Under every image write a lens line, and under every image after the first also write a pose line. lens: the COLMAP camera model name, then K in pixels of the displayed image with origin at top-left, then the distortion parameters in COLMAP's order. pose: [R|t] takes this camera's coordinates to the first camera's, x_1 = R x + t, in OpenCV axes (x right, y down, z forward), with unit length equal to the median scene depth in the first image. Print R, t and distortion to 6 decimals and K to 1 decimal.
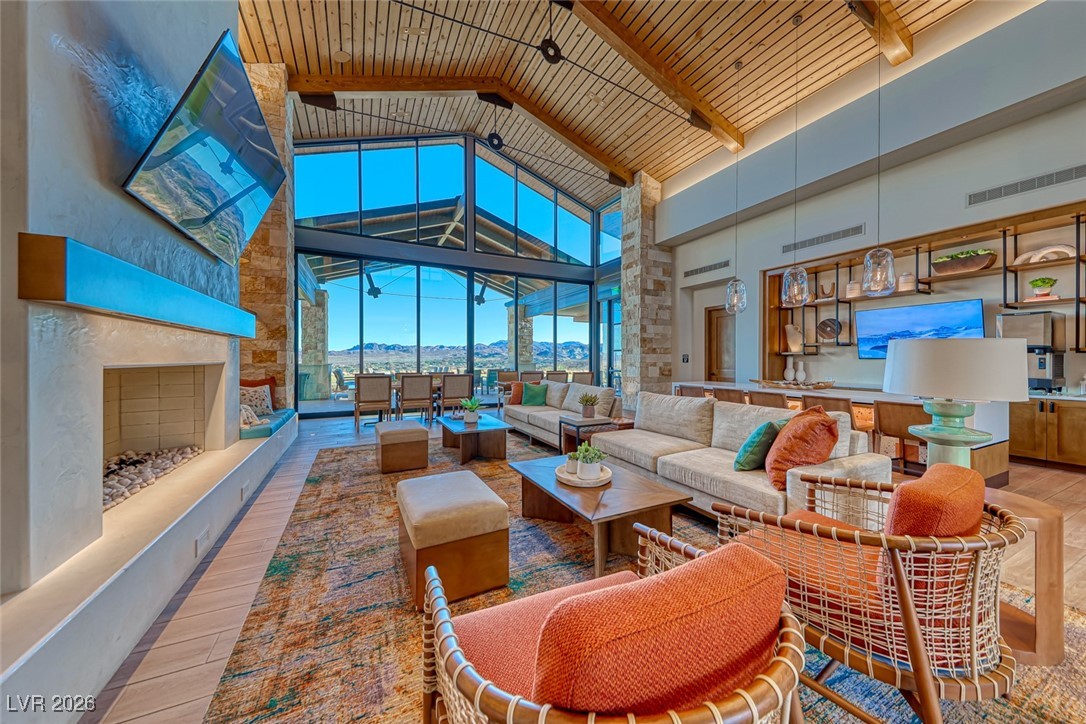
lens RADIAL K [[366.9, 0, 536.8], [0, 366.9, 357.8], [0, 0, 1]] dist [0.001138, -0.000010]
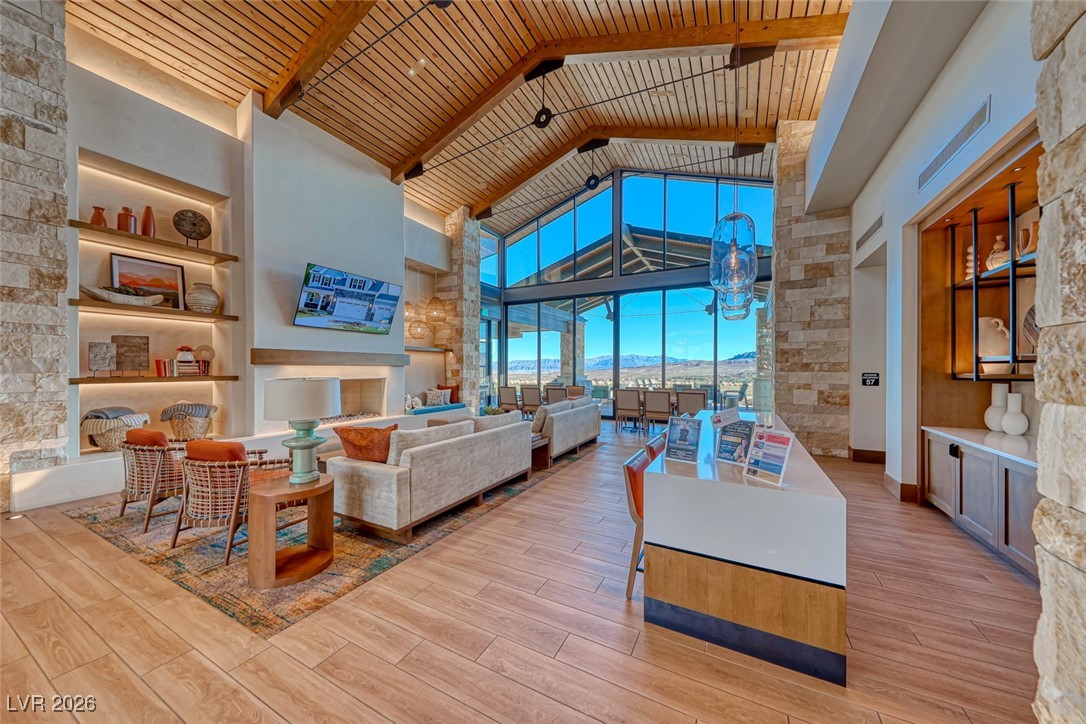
lens RADIAL K [[366.9, 0, 534.5], [0, 366.9, 369.3], [0, 0, 1]] dist [0.001138, -0.000010]
pose [[0.573548, -0.001853, -0.819170, 0.600092], [-0.002850, 0.999987, -0.004257, -0.010243], [0.819167, 0.004776, 0.573535, 0.181655]]
